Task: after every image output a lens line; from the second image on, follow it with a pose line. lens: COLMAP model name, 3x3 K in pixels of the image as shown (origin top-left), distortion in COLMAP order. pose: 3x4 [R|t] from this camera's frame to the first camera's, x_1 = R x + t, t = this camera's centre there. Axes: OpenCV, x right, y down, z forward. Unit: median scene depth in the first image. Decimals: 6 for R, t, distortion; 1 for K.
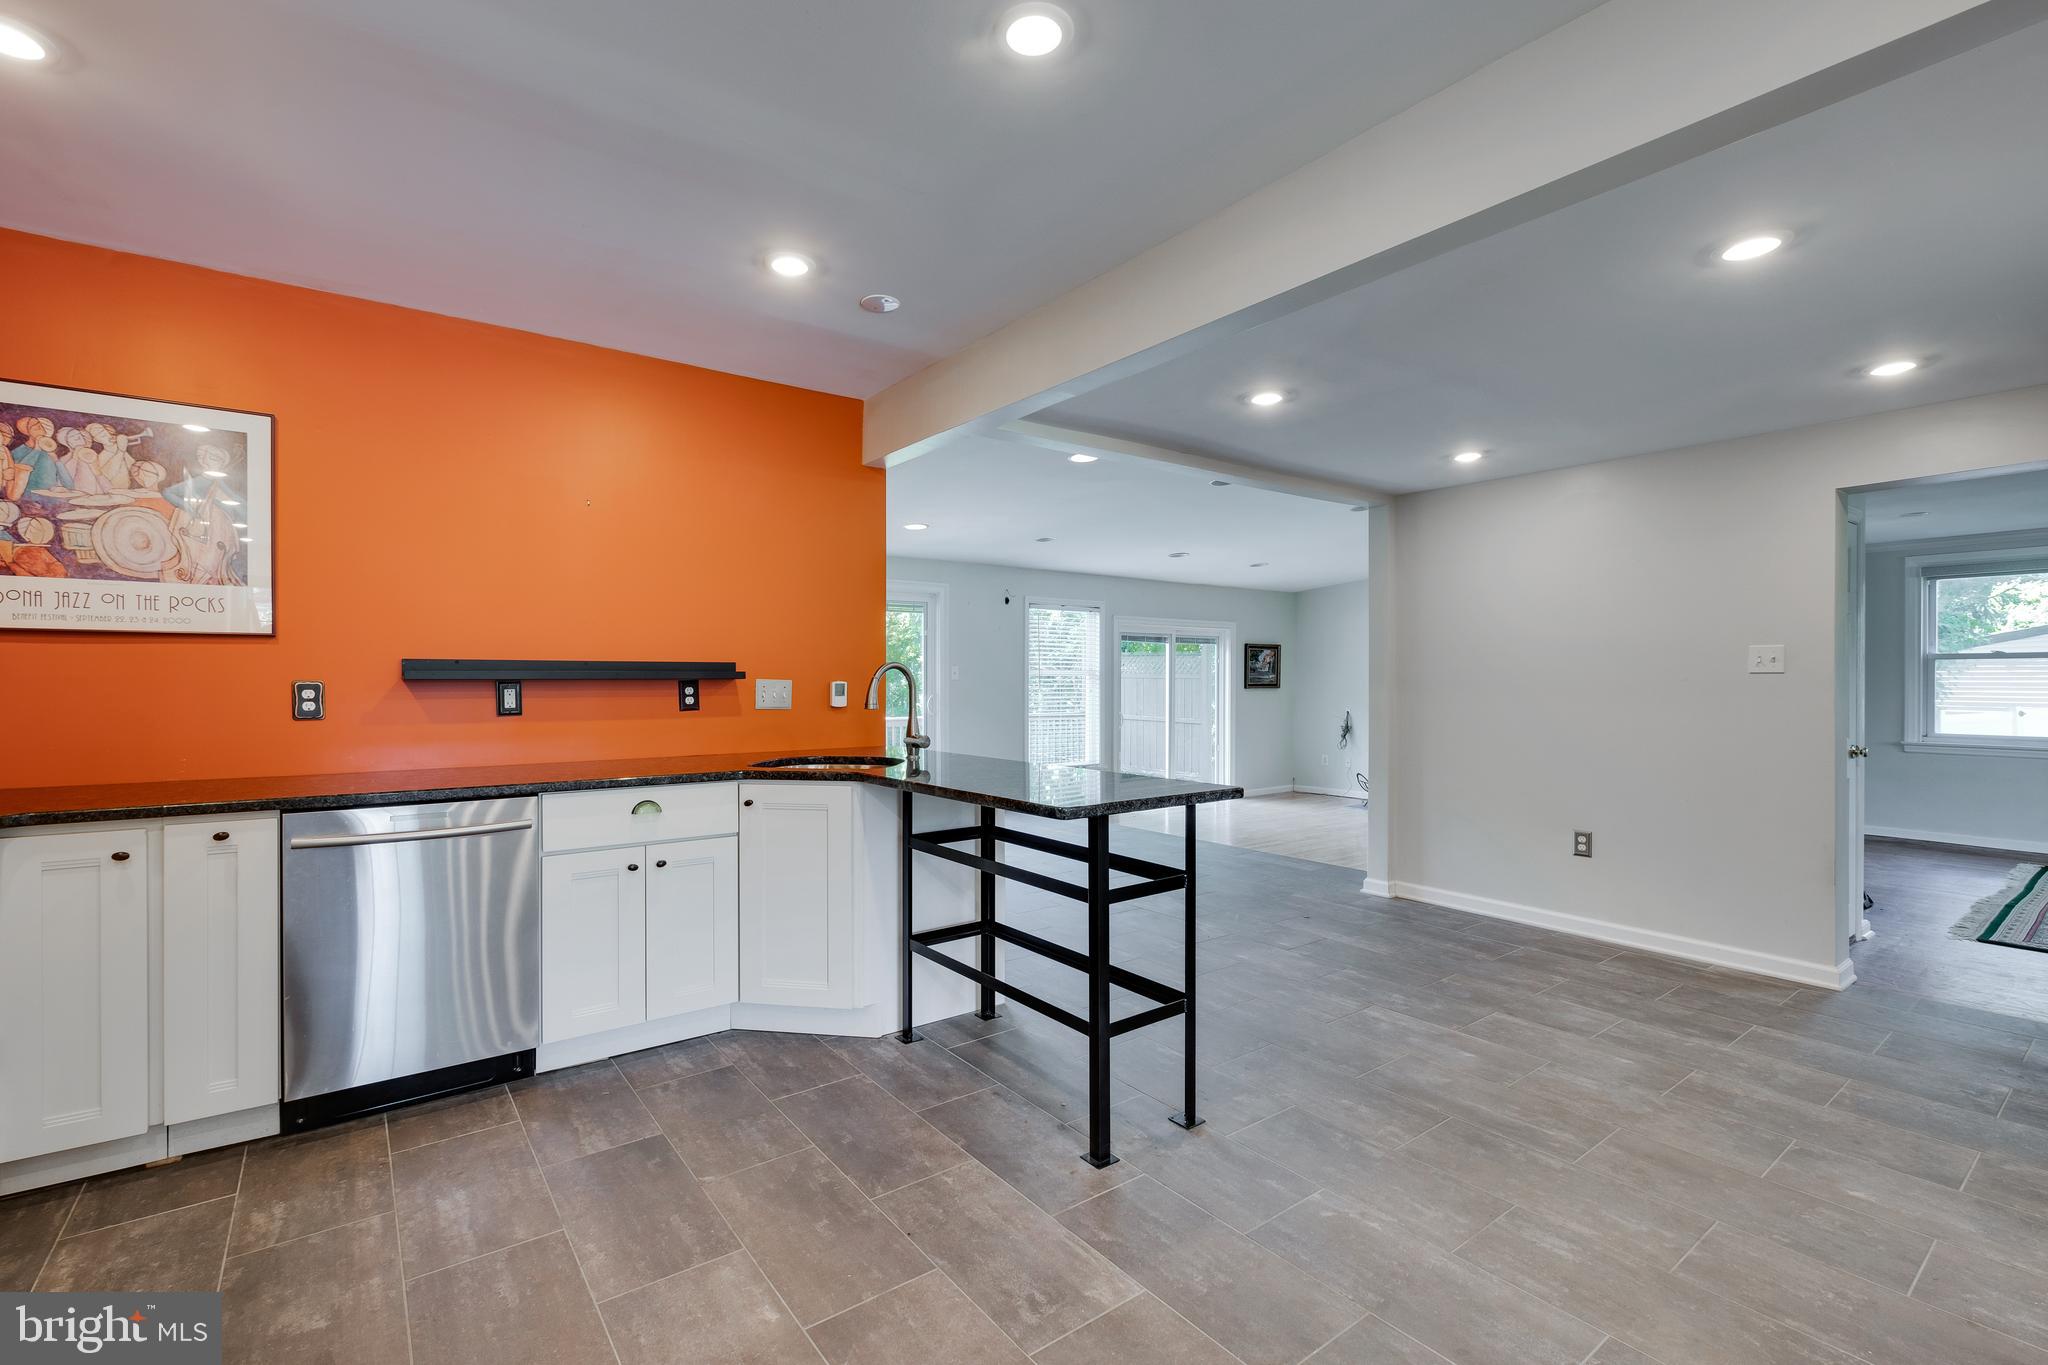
lens RADIAL K [[889.9, 0, 986.5], [0, 889.9, 686.7], [0, 0, 1]] dist [-0.008498, -0.001377]
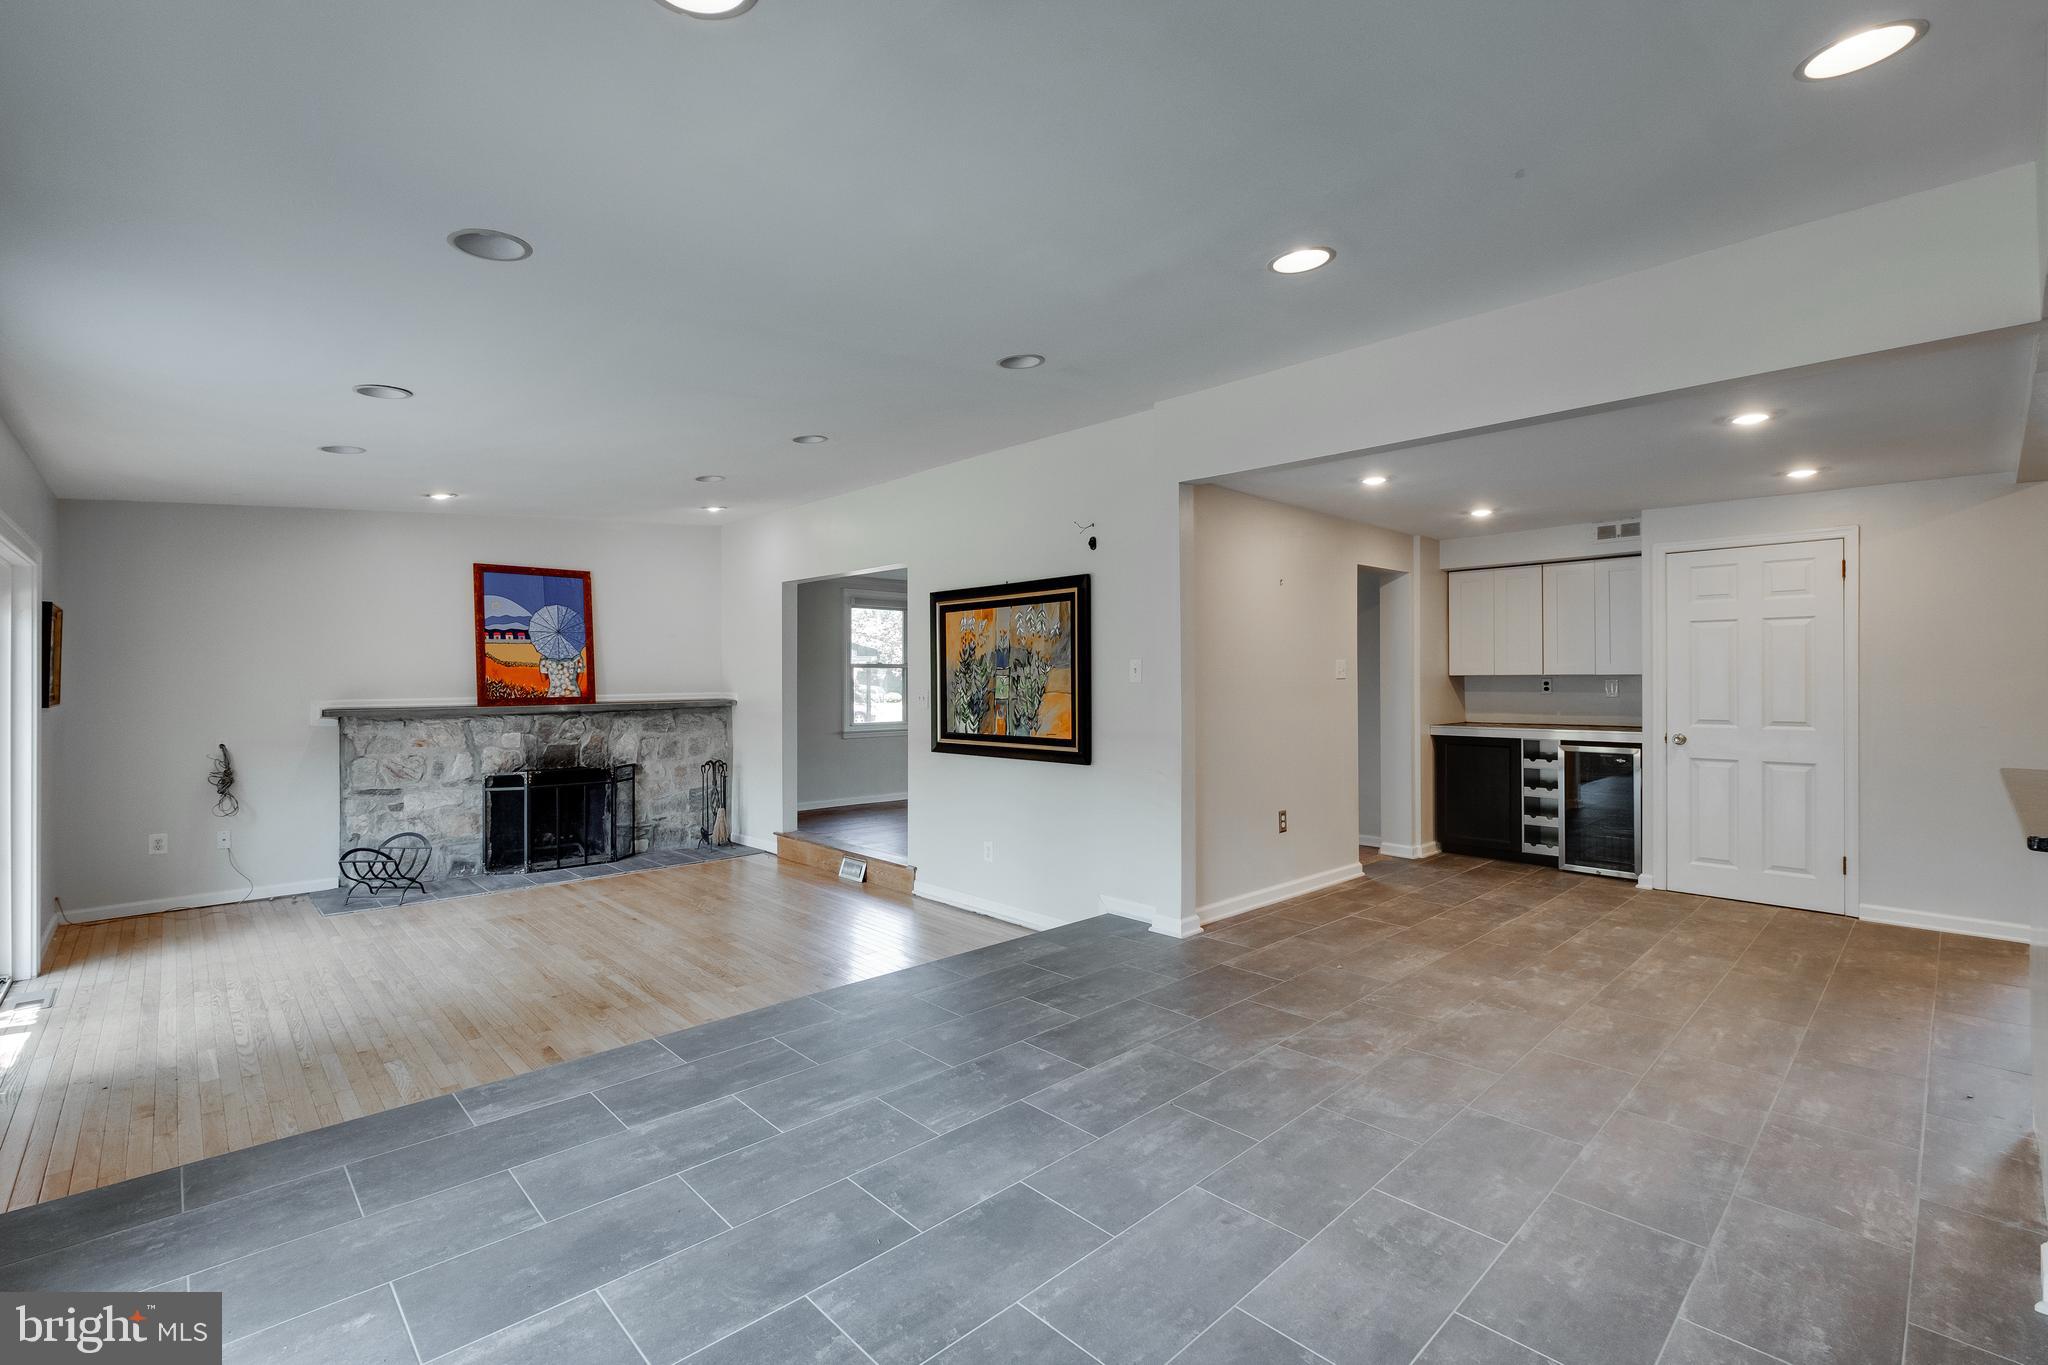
lens RADIAL K [[889.9, 0, 1012.3], [0, 889.9, 670.8], [0, 0, 1]] dist [-0.008498, -0.001377]
pose [[-0.128205, 0.009748, 0.991700, -0.708192], [0.010572, 0.999908, -0.008461, -0.027701], [-0.991691, 0.009400, -0.128296, 2.303566]]
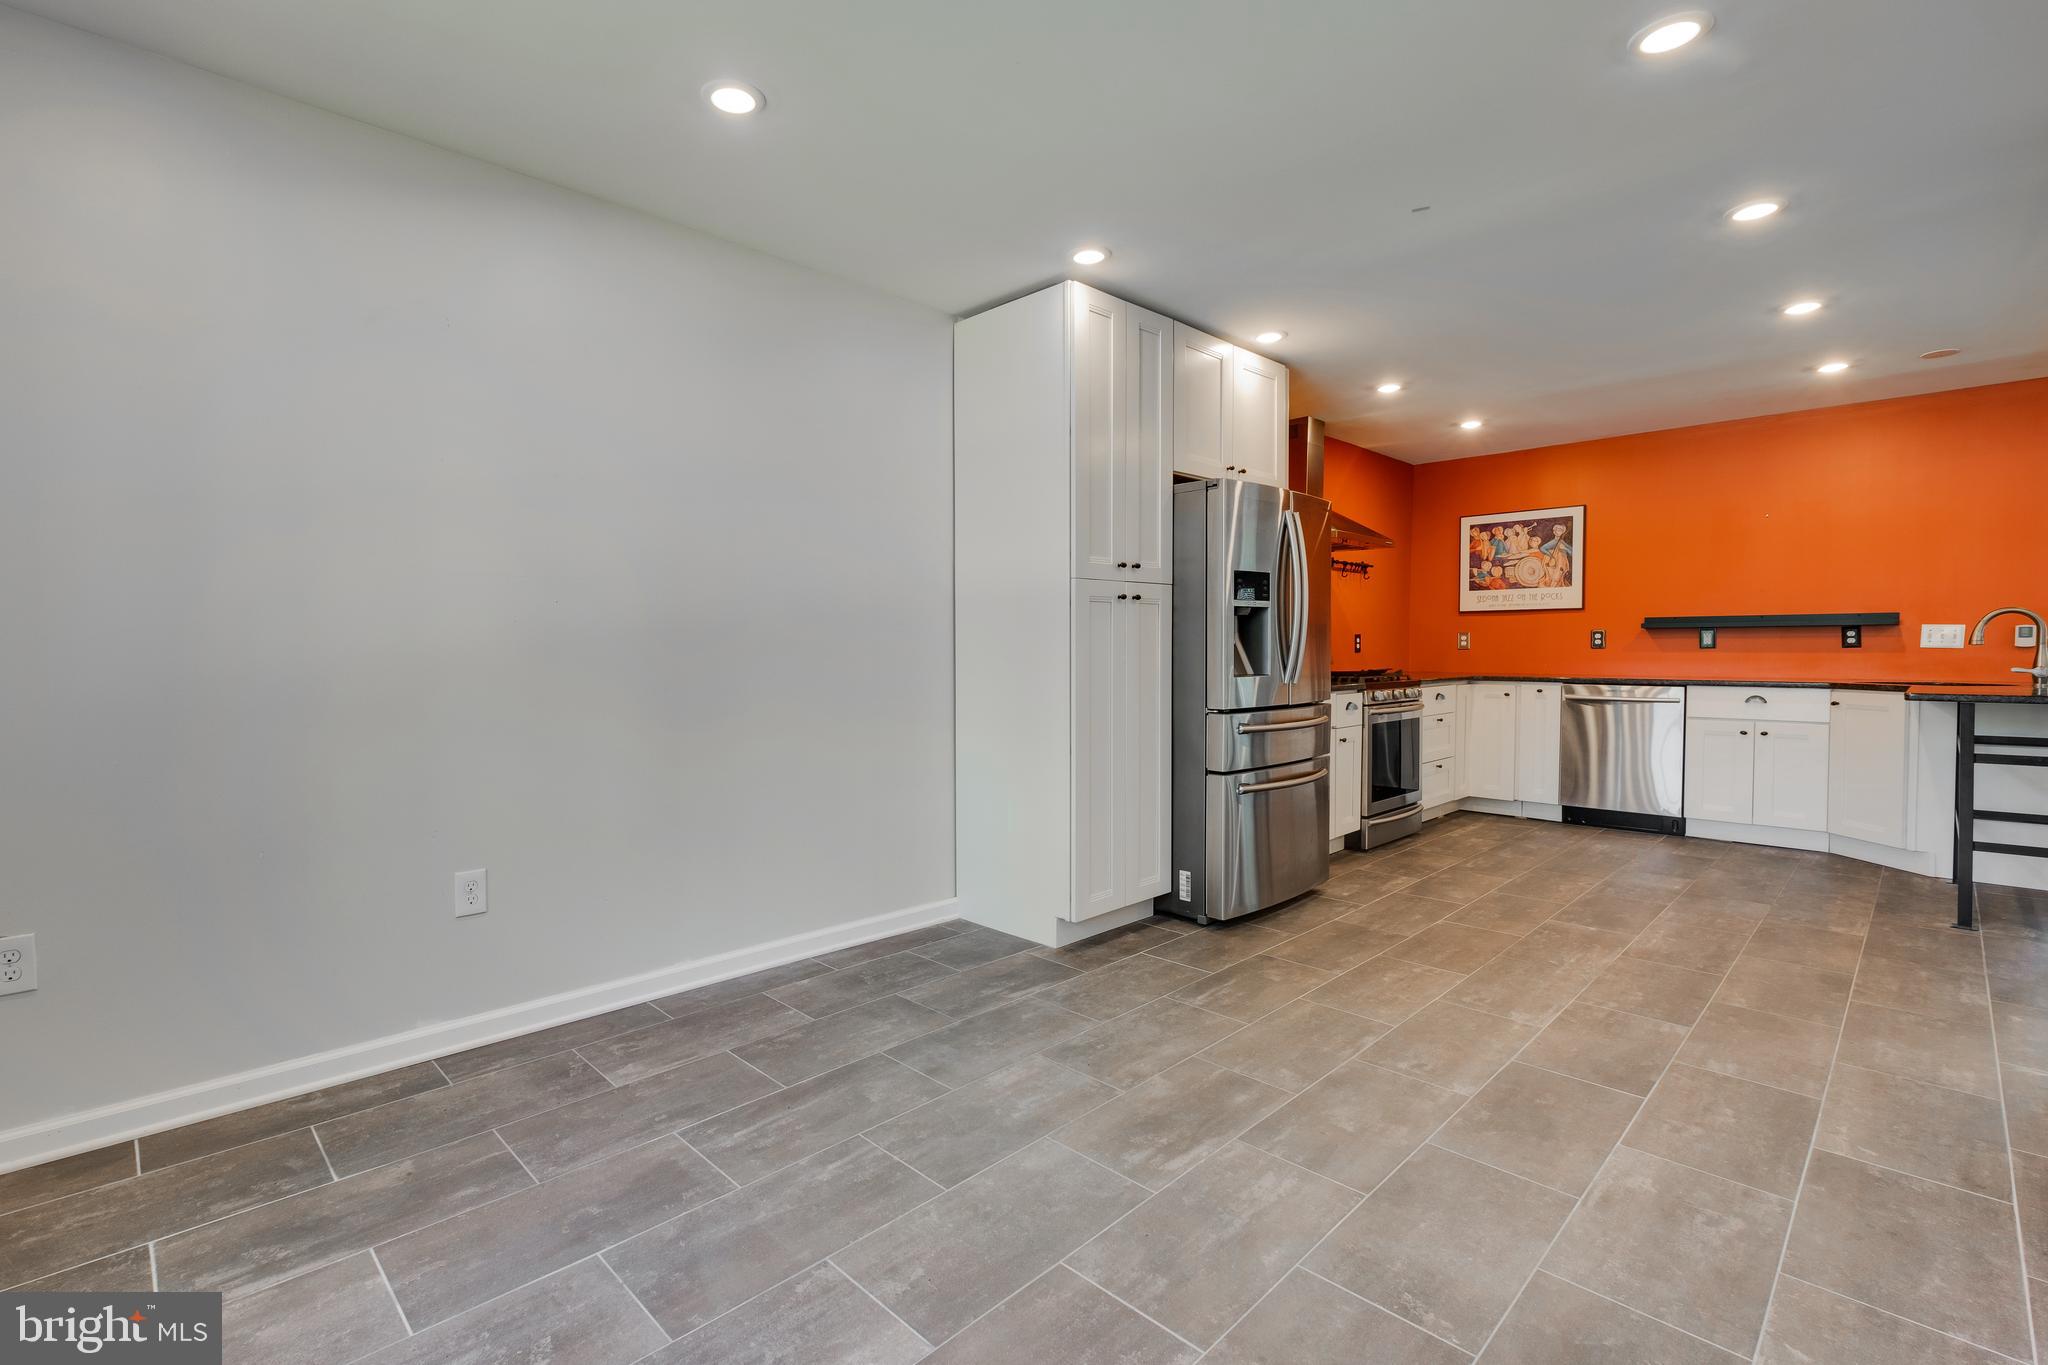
lens RADIAL K [[889.9, 0, 987.1], [0, 889.9, 669.4], [0, 0, 1]] dist [-0.008498, -0.001377]
pose [[0.126849, 0.025555, -0.991593, 1.137467], [-0.005296, 0.999671, 0.025086, 0.043251], [0.991908, 0.002070, 0.126943, -0.698293]]
